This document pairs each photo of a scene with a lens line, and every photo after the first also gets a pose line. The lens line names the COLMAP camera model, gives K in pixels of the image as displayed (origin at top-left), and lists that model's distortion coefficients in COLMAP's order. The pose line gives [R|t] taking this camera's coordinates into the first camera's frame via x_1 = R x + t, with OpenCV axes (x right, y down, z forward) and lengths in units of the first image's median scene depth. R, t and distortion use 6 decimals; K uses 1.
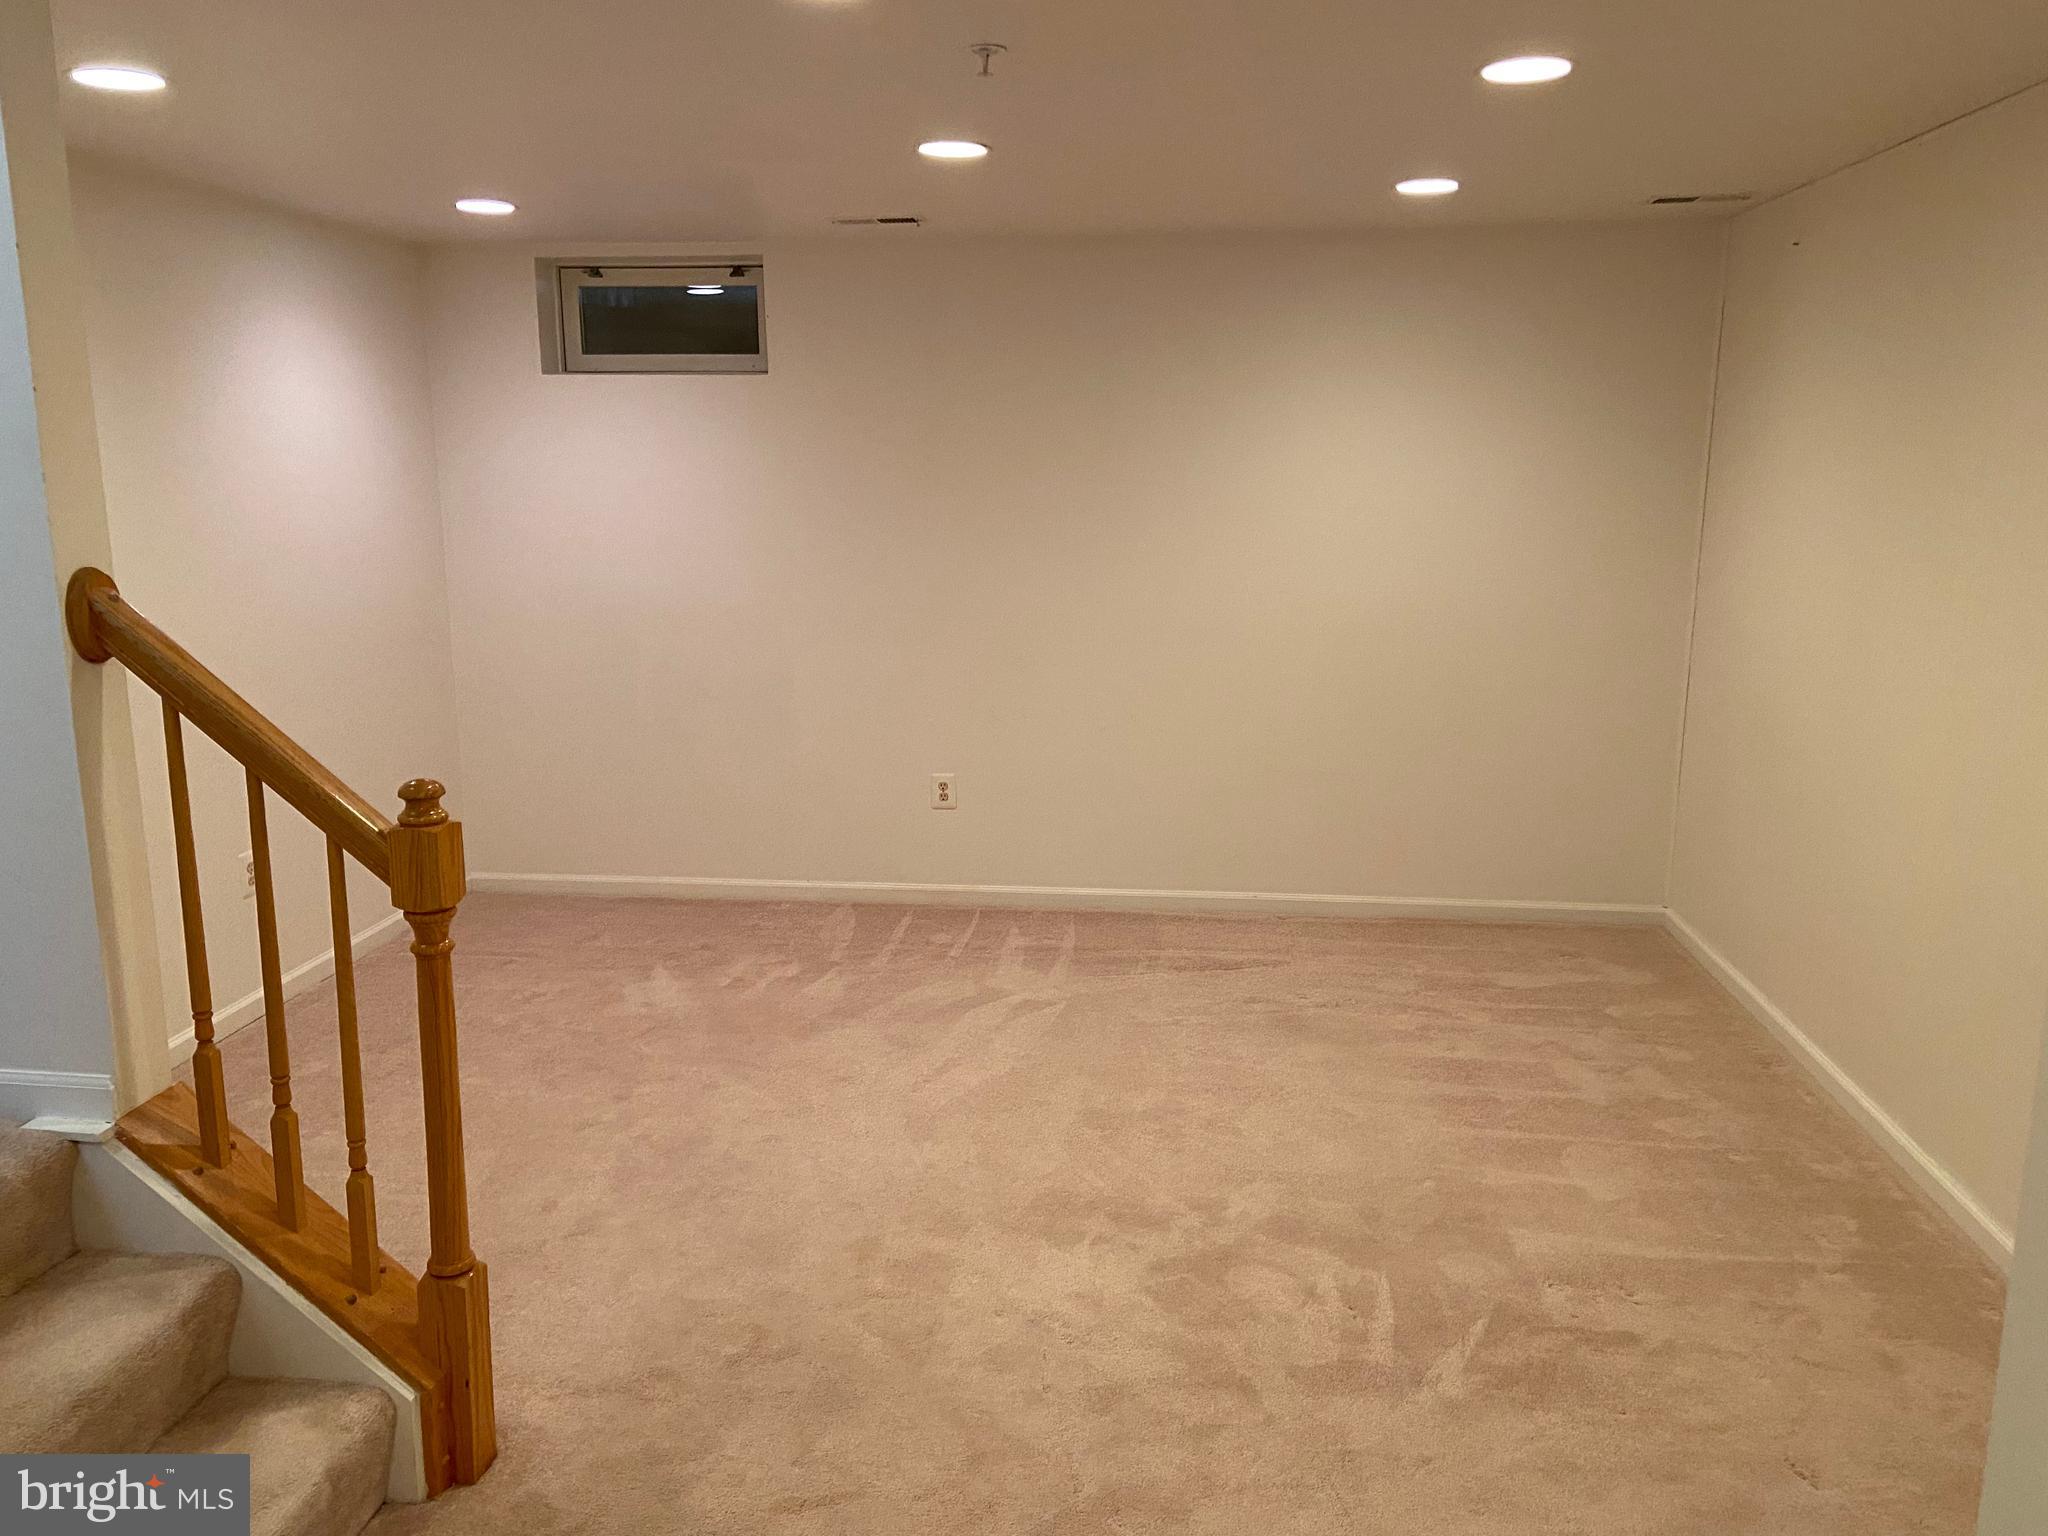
lens RADIAL K [[1506.0, 0, 1016.7], [0, 1506.0, 770.2], [0, 0, 1]] dist [0.109008, -0.135778]
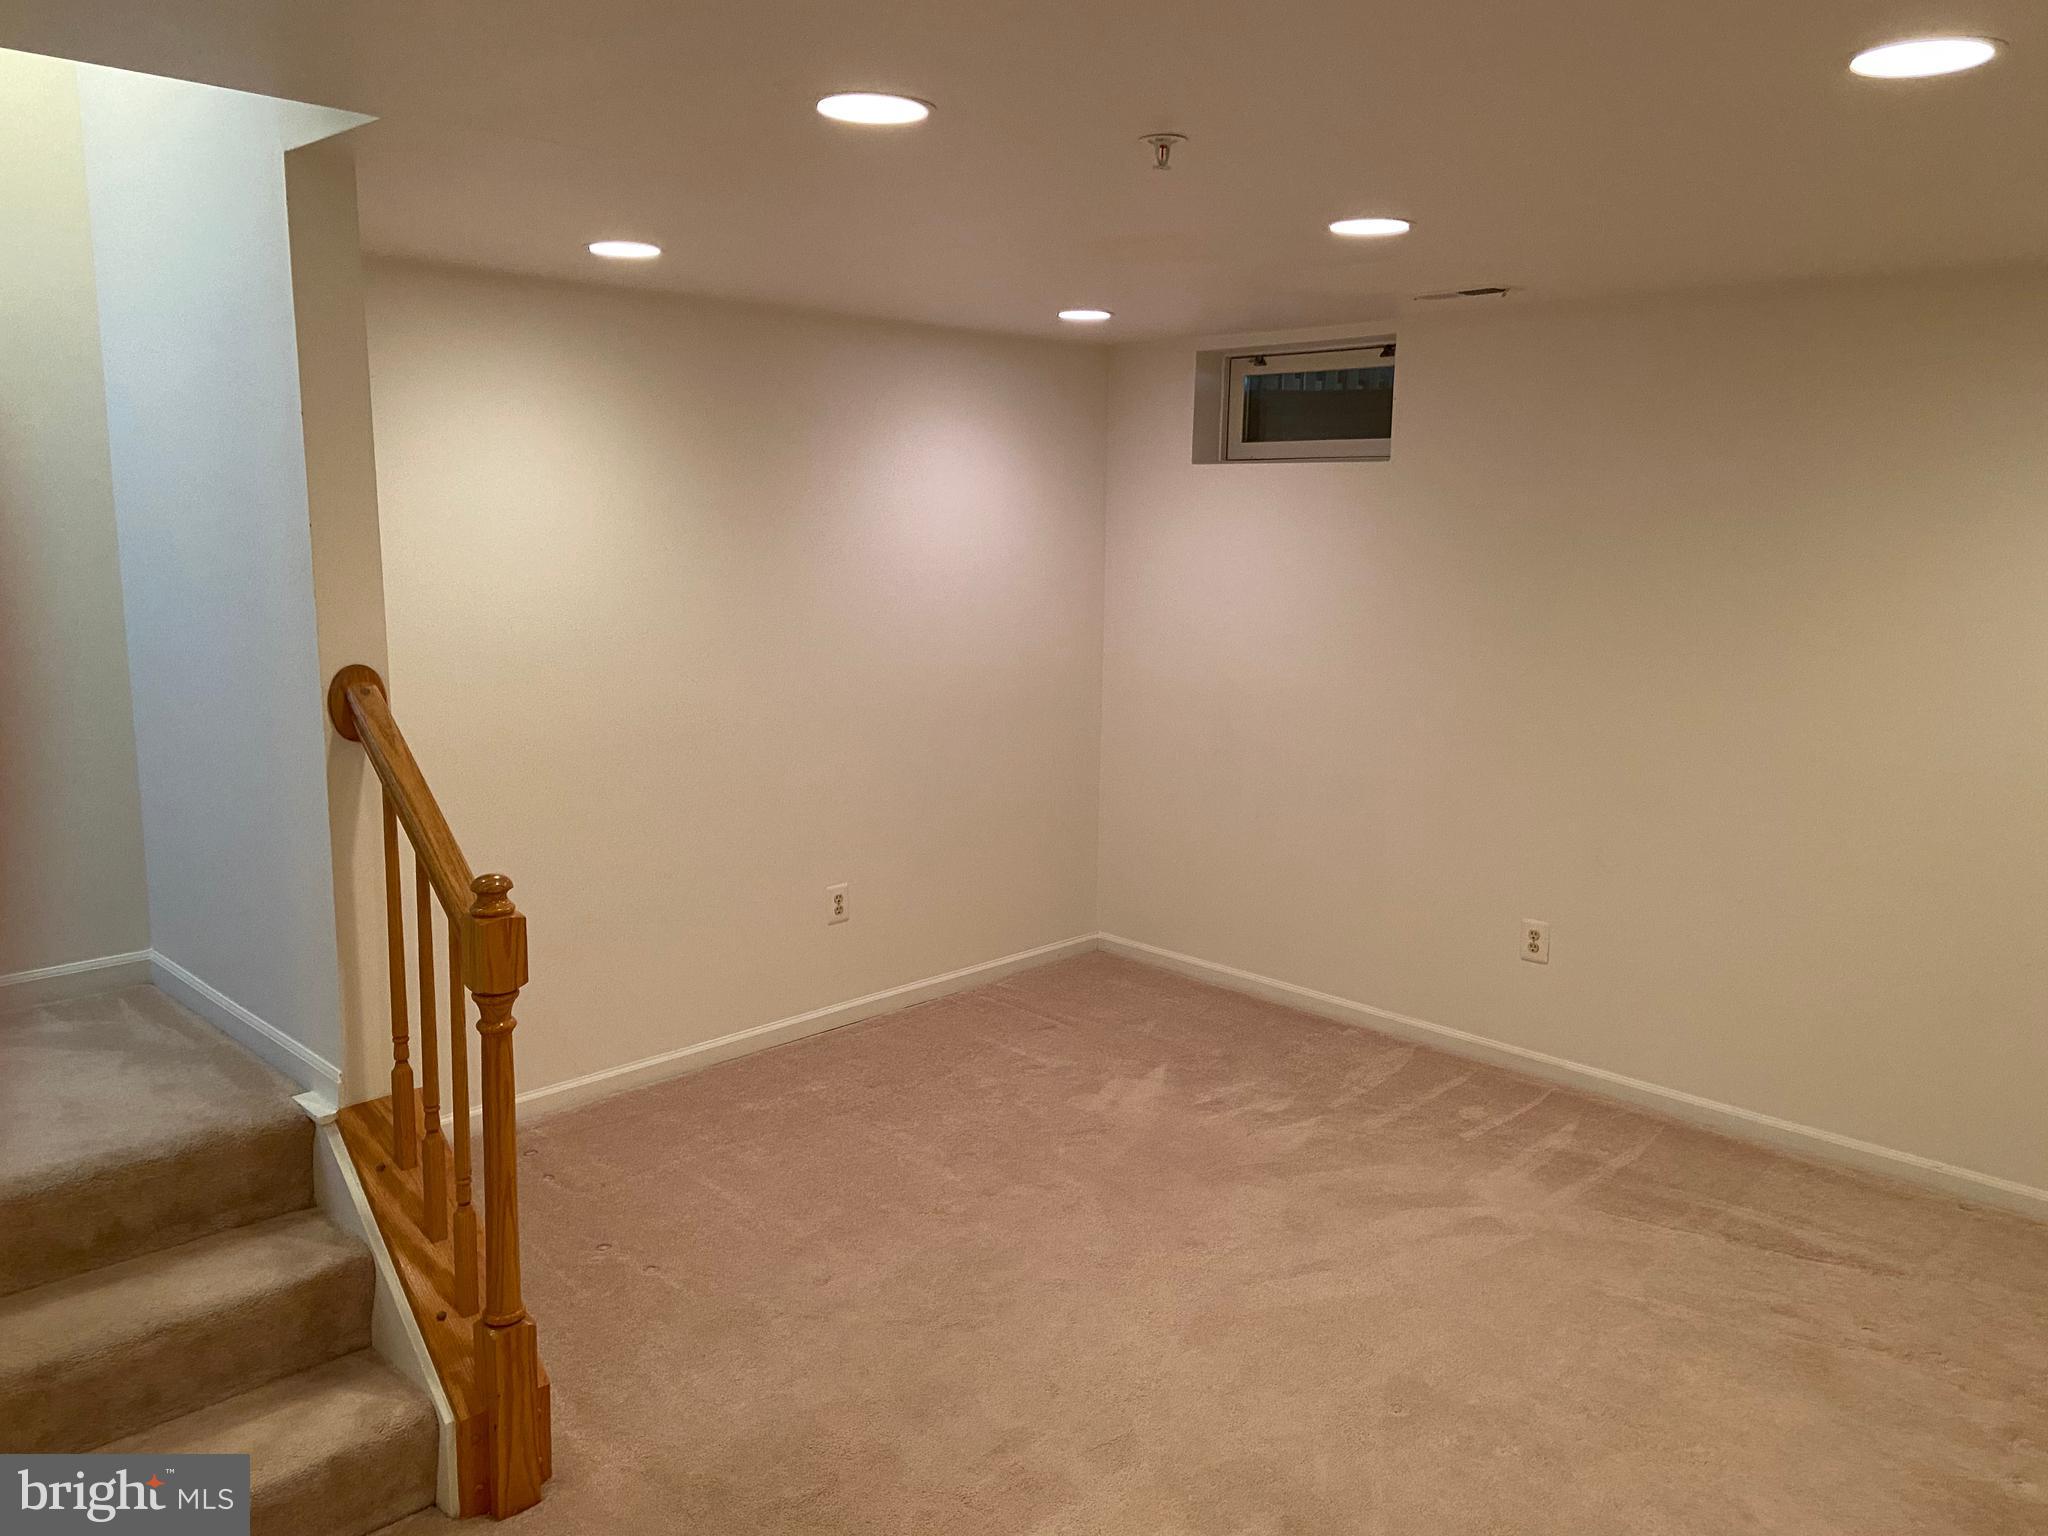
lens RADIAL K [[1506.0, 0, 1016.7], [0, 1506.0, 770.2], [0, 0, 1]] dist [0.109008, -0.135778]
pose [[0.789073, 0.117523, -0.602952, 0.262256], [-0.135529, 0.990649, 0.015725, -0.063972], [0.599162, 0.069309, 0.797622, 0.153621]]
